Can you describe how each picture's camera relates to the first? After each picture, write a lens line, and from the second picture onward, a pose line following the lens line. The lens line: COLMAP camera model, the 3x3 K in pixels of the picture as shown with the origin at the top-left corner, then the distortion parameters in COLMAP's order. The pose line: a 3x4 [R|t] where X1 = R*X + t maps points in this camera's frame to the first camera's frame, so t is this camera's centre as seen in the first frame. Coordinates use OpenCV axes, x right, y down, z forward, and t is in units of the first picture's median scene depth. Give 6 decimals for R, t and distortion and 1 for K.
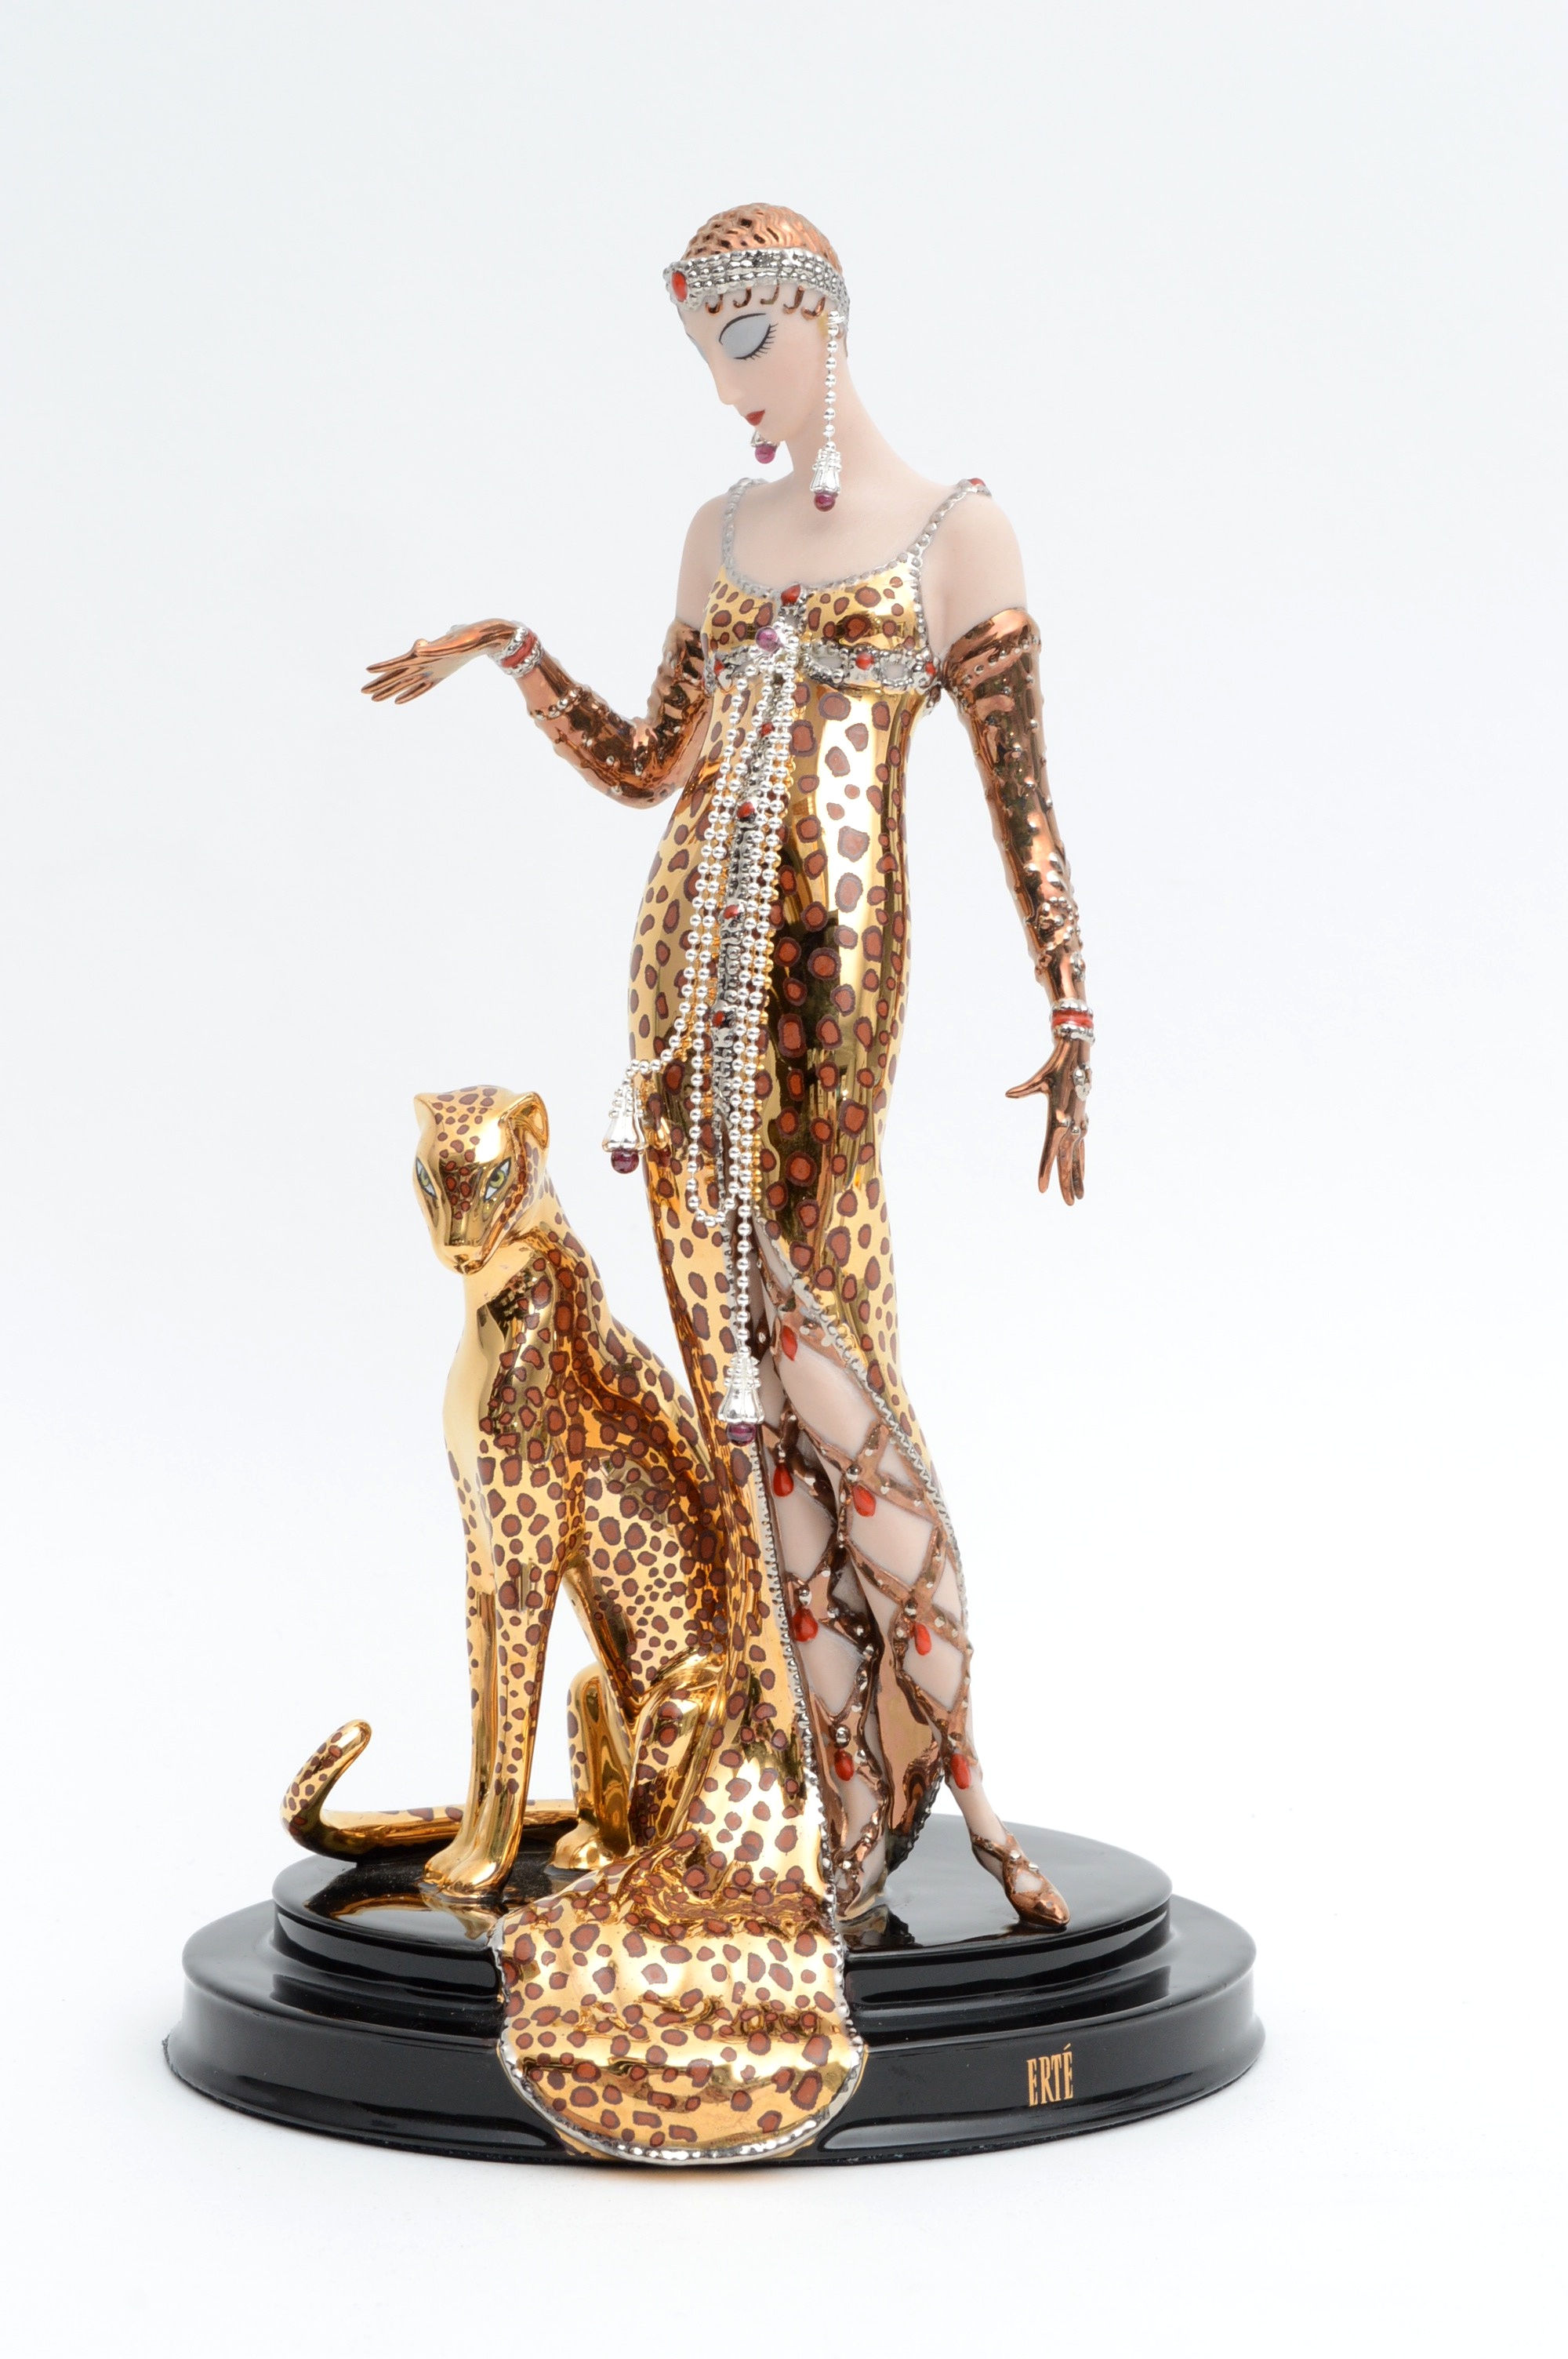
lens RADIAL K [[3876.2, 0, 786.4], [0, 3876.2, 1170.9], [0, 0, 1]] dist [0.024880, 0.000000]
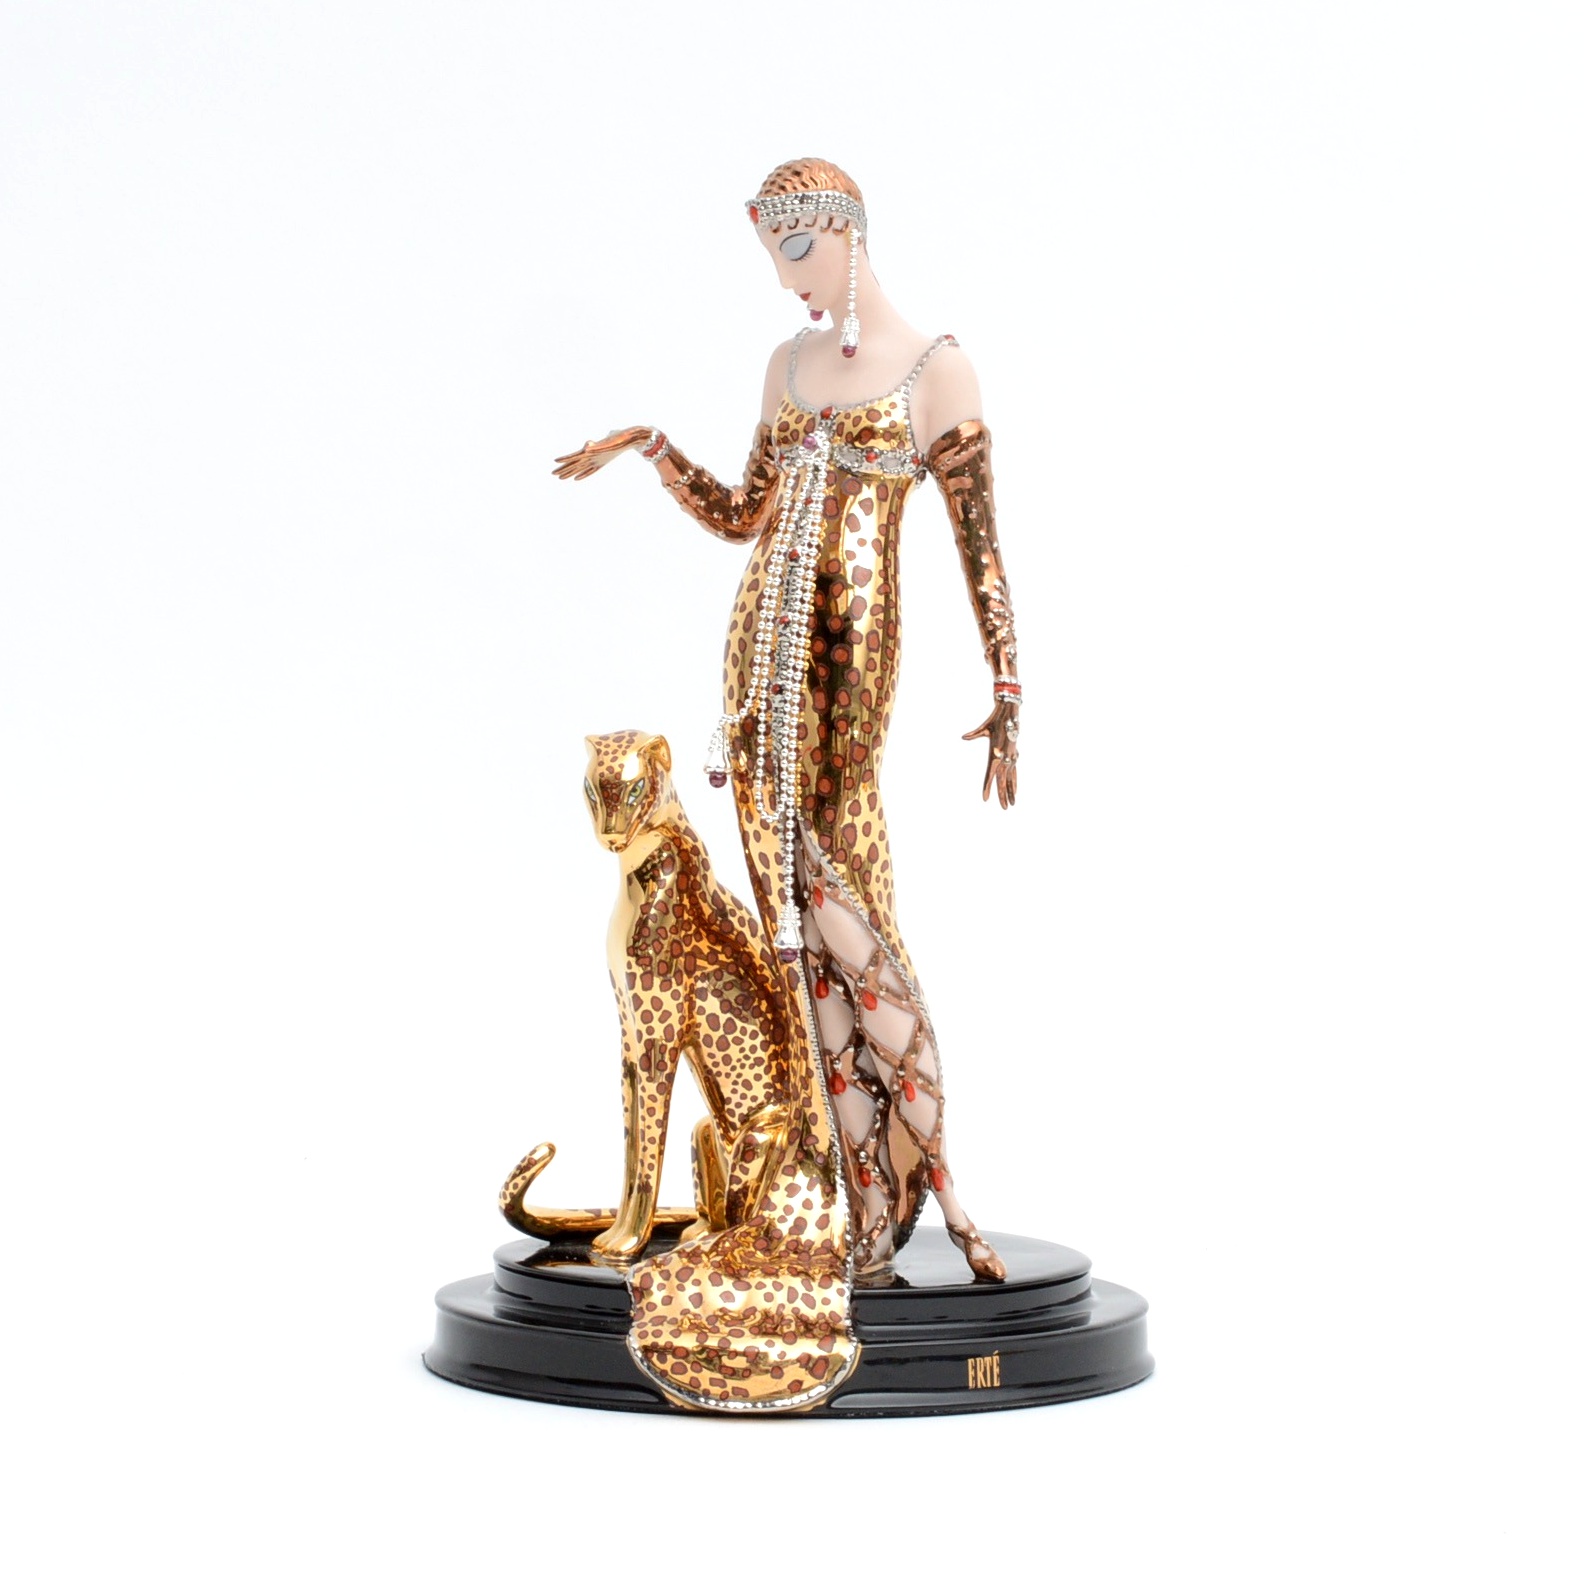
lens RADIAL K [[4551.7, 0, 775.9], [0, 4551.7, 746.0], [0, 0, 1]] dist [0.089341, 0.000000]
pose [[0.995204, 0.002896, -0.097778, 0.158364], [-0.003150, 0.999992, -0.002448, -0.011648], [0.097770, 0.002744, 0.995205, -0.801656]]
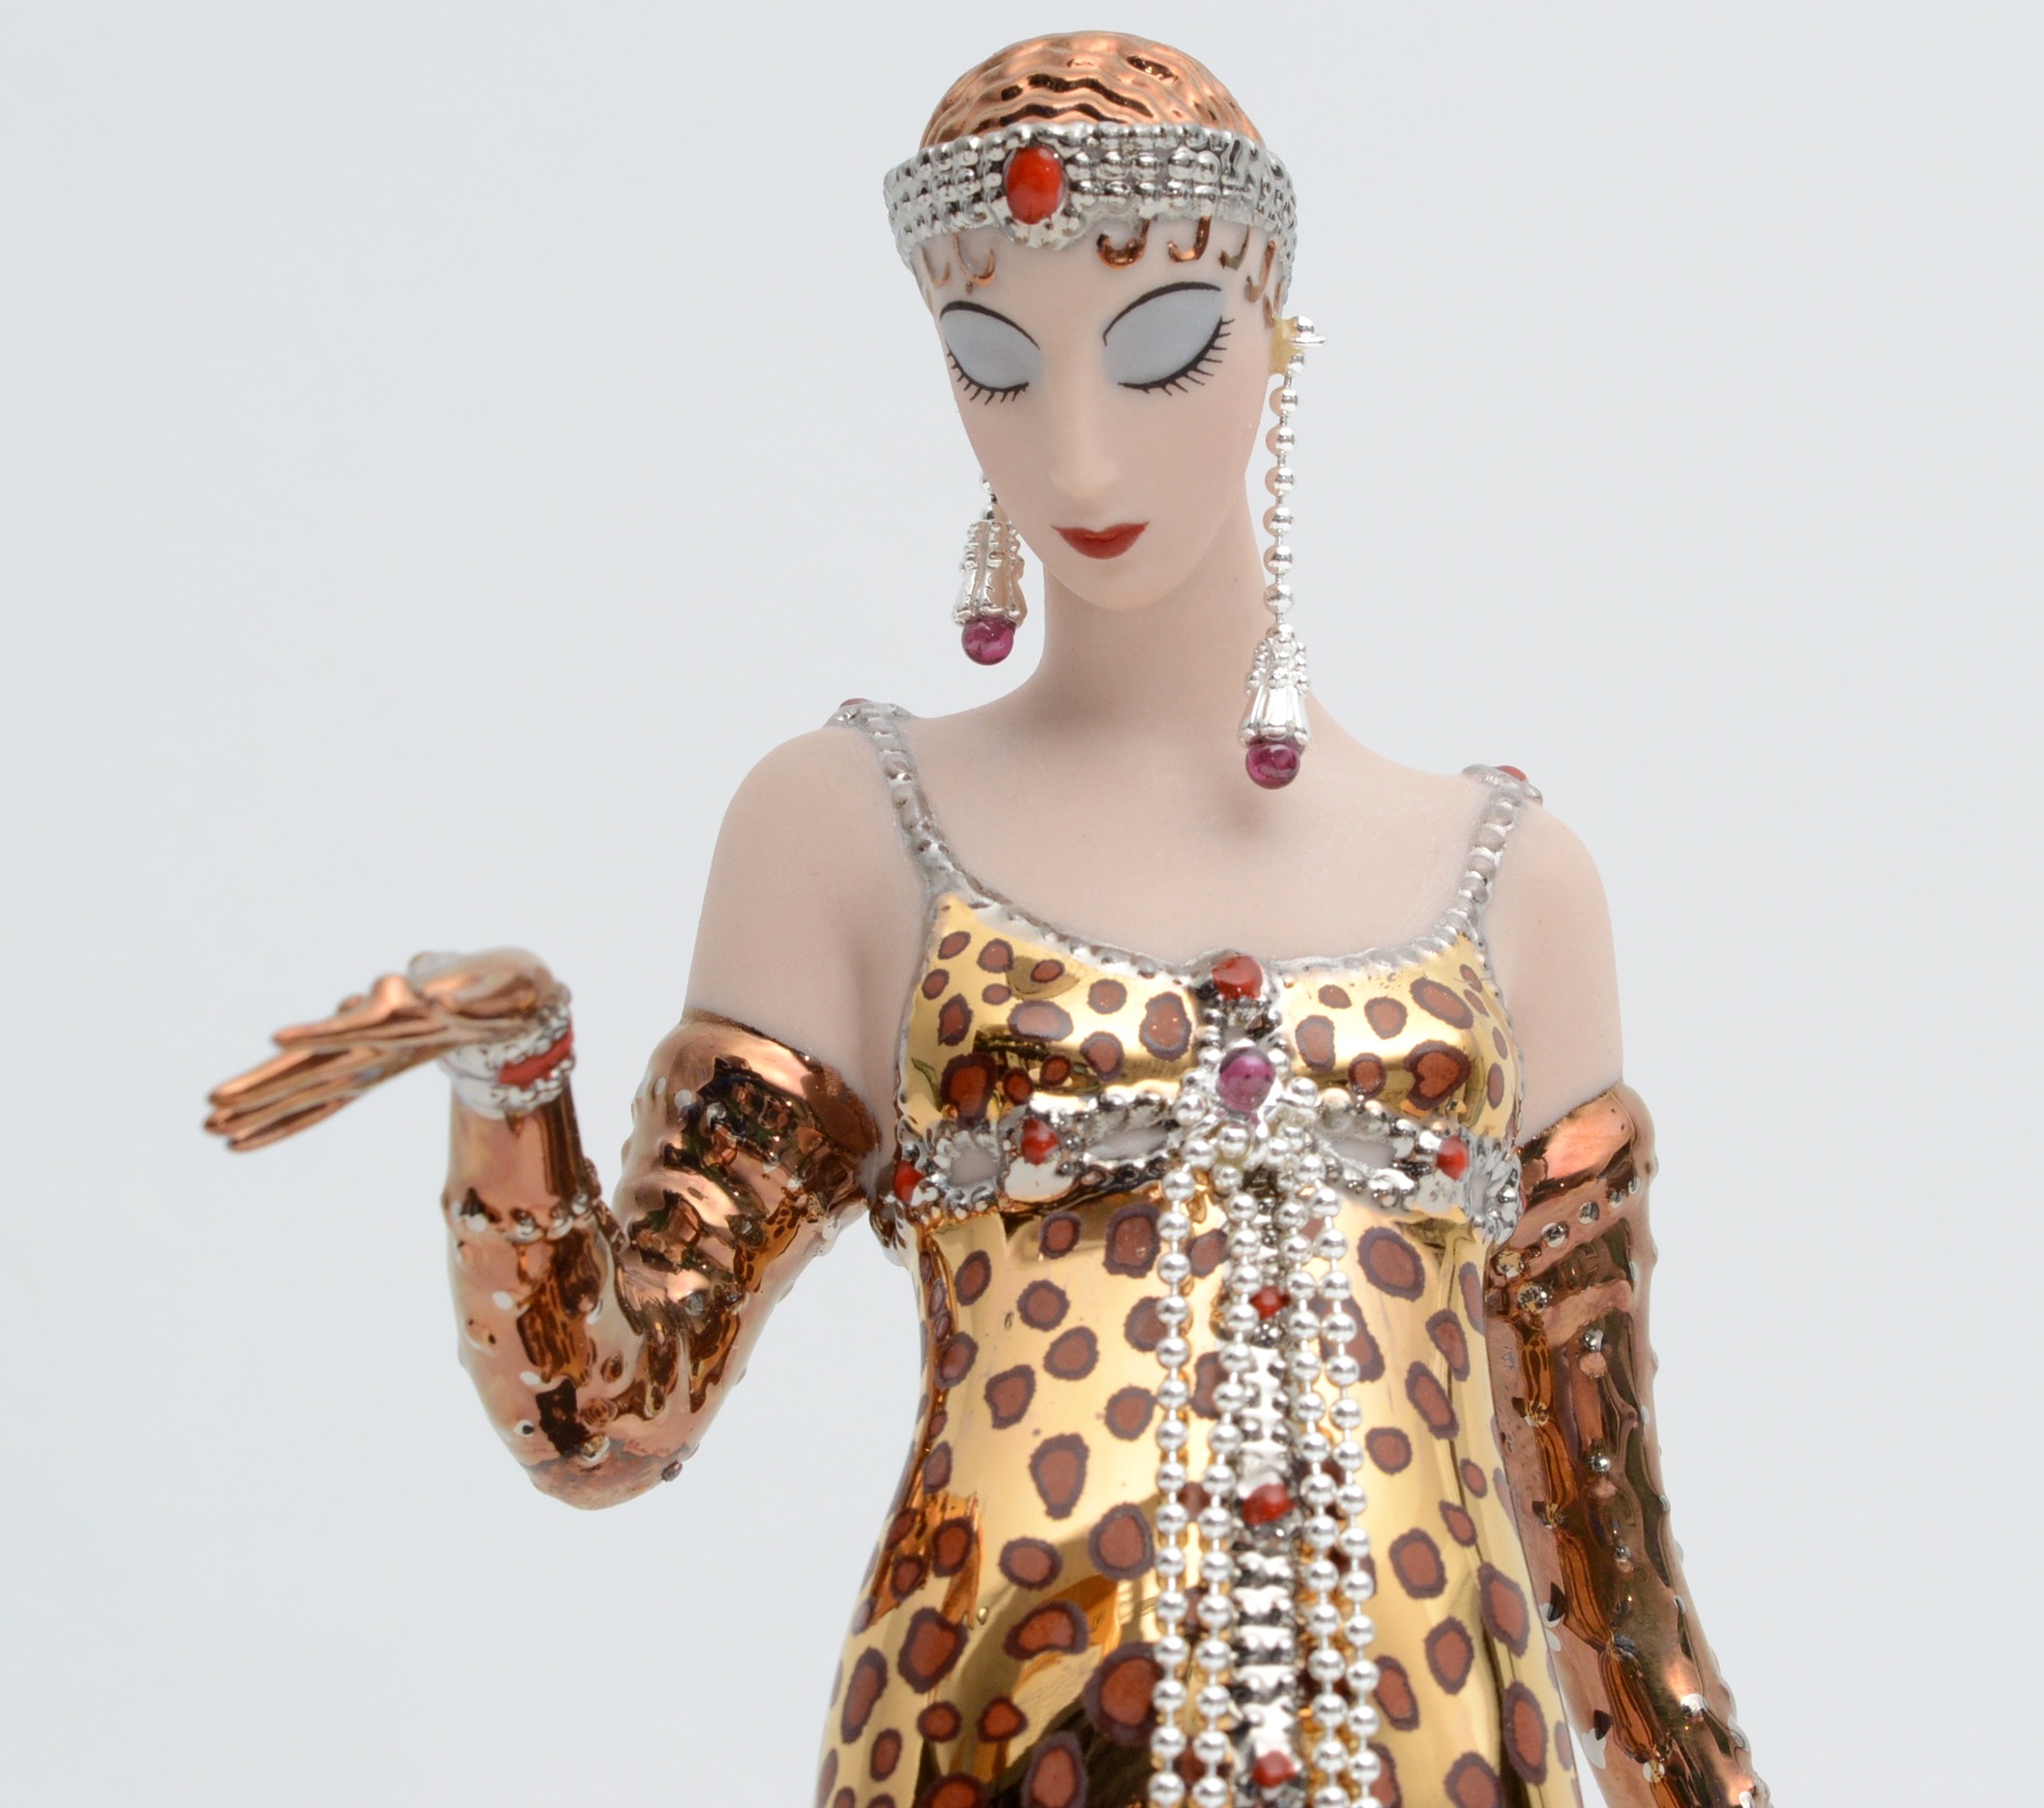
lens RADIAL K [[6470.2, 0, 1026.2], [0, 6470.2, 896.4], [0, 0, 1]] dist [0.021833, 0.000000]
pose [[0.775161, 0.131035, 0.618026, -0.424059], [0.026928, 0.970512, -0.239544, 0.000881], [-0.631190, 0.202327, 0.748774, 0.517300]]
